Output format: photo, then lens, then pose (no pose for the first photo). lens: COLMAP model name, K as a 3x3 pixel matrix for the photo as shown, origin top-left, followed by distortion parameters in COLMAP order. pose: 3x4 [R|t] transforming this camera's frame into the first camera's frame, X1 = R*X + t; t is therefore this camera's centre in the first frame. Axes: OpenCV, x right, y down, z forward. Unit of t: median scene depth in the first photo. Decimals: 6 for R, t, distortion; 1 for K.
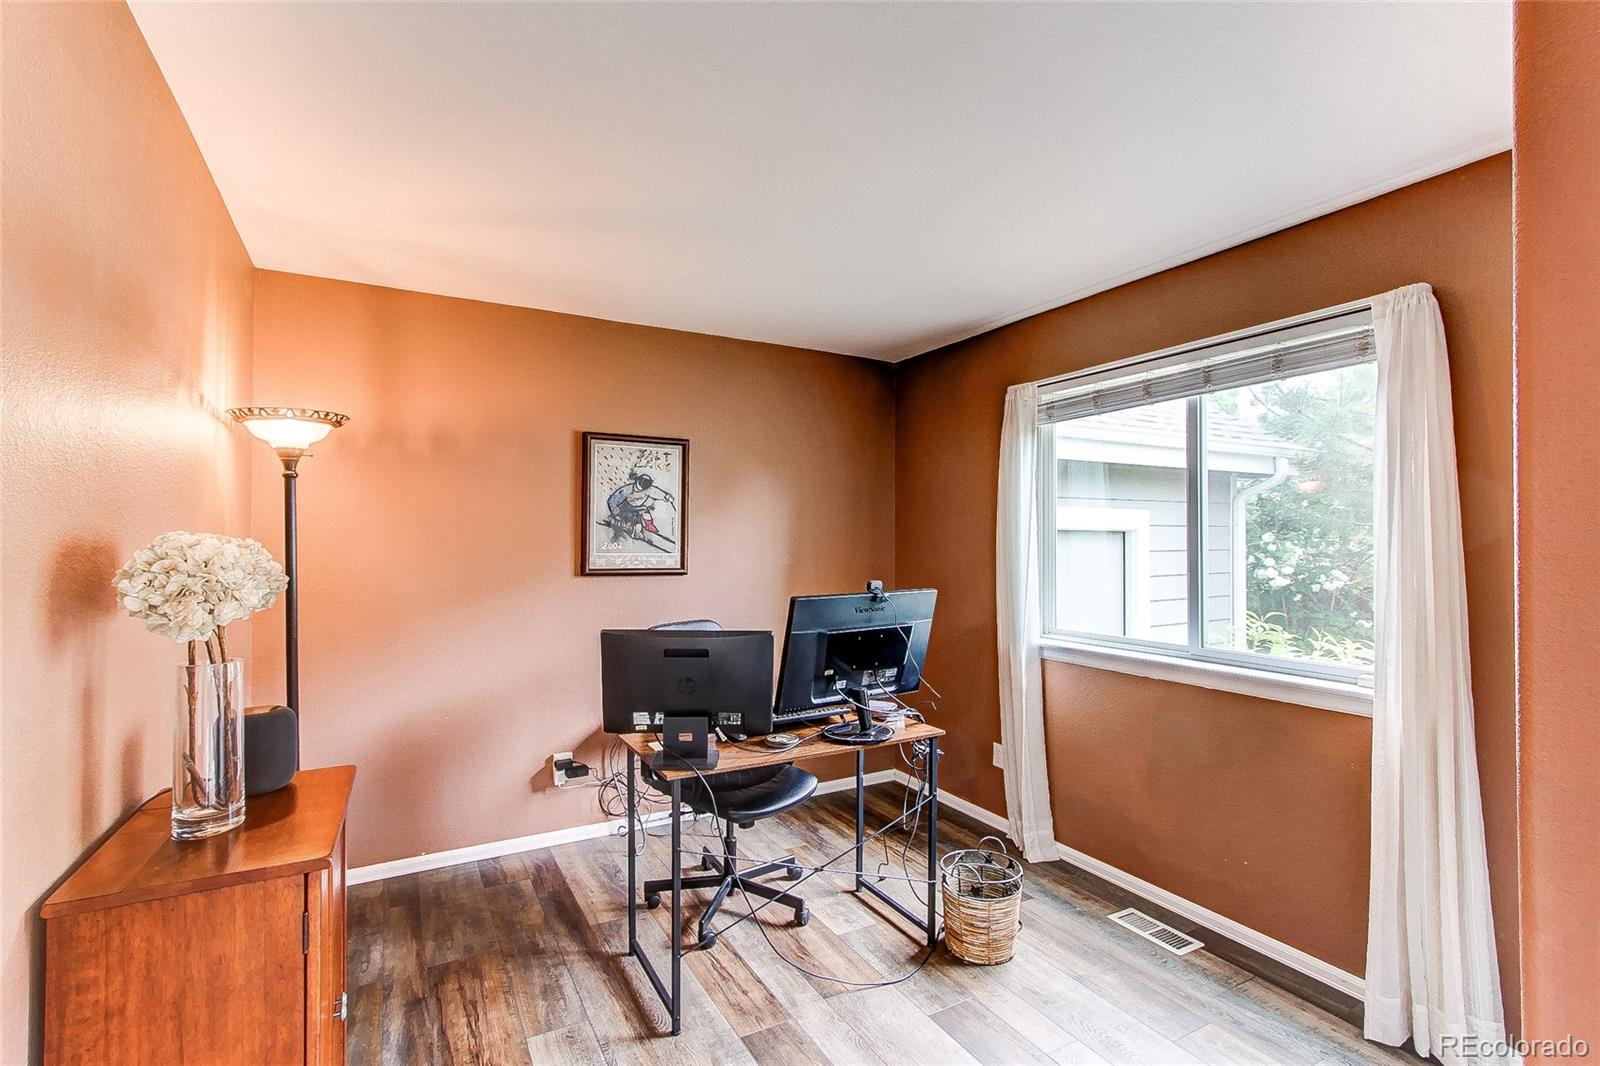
lens RADIAL K [[737.5, 0, 798.1], [0, 737.5, 538.5], [0, 0, 1]] dist [-0.000265, 0.003661]
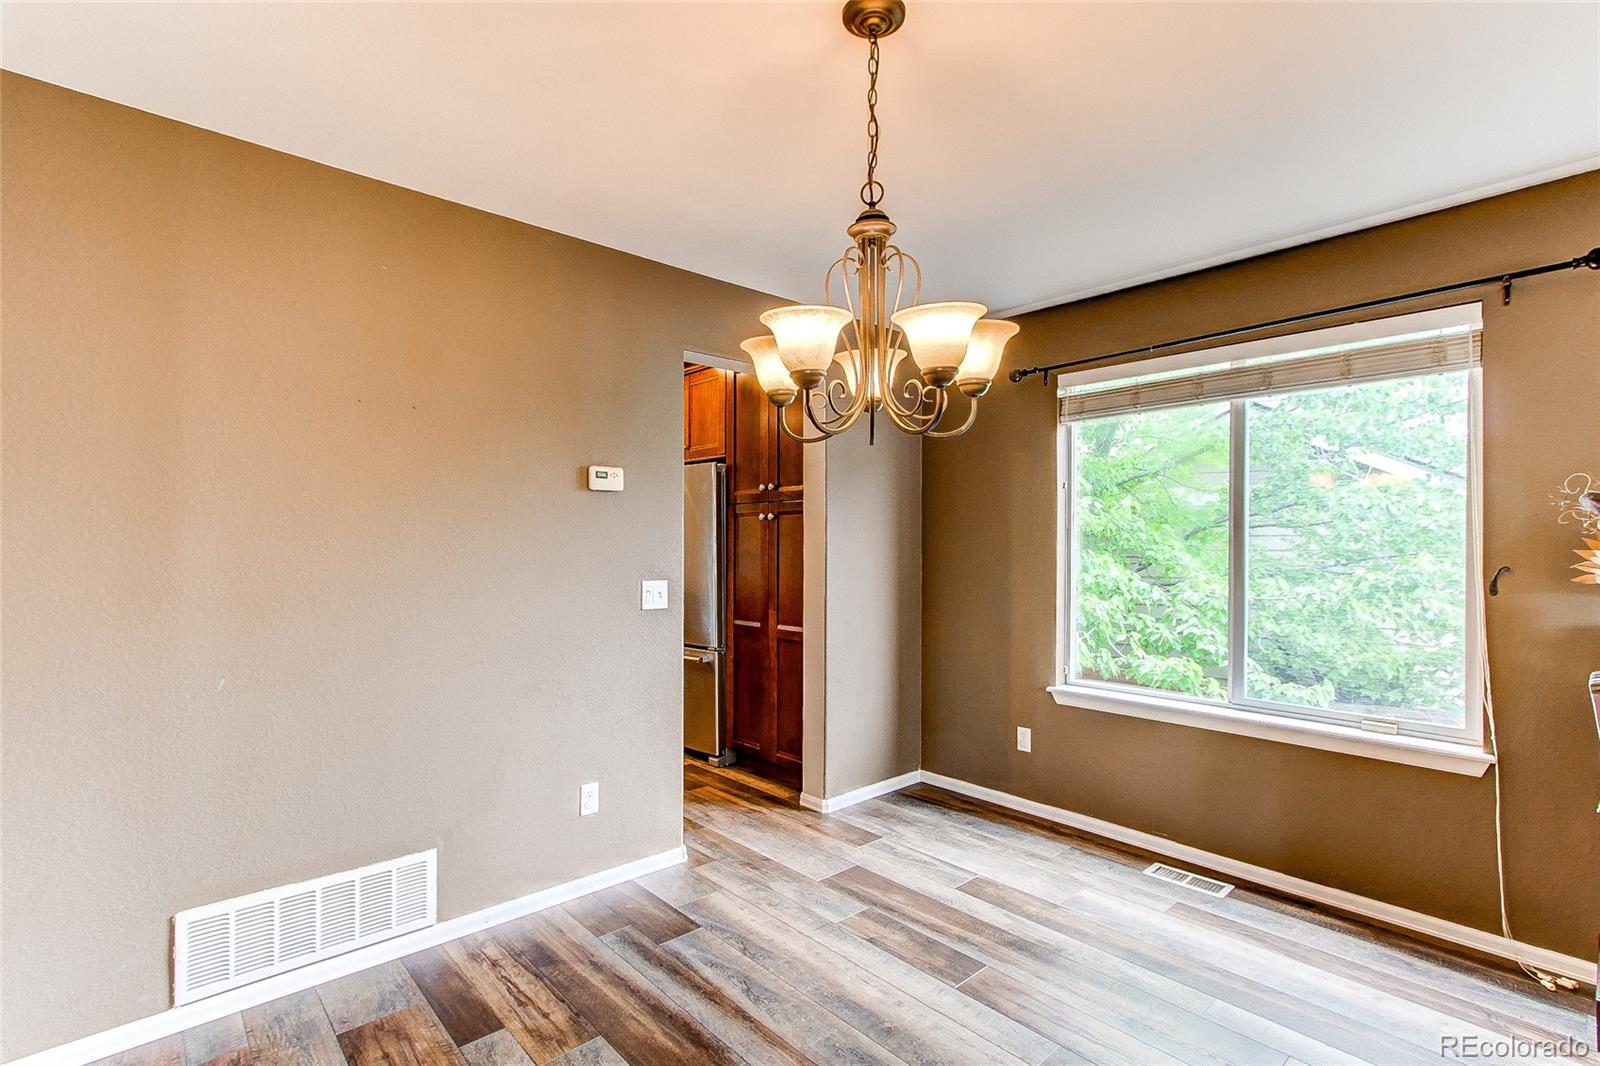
lens RADIAL K [[737.5, 0, 797.5], [0, 737.5, 537.5], [0, 0, 1]] dist [-0.000265, 0.003661]
pose [[0.959033, 0.014317, 0.282933, -0.384524], [-0.014888, 0.999889, -0.000132, 0.025386], [-0.282904, -0.004086, 0.959140, 0.101480]]
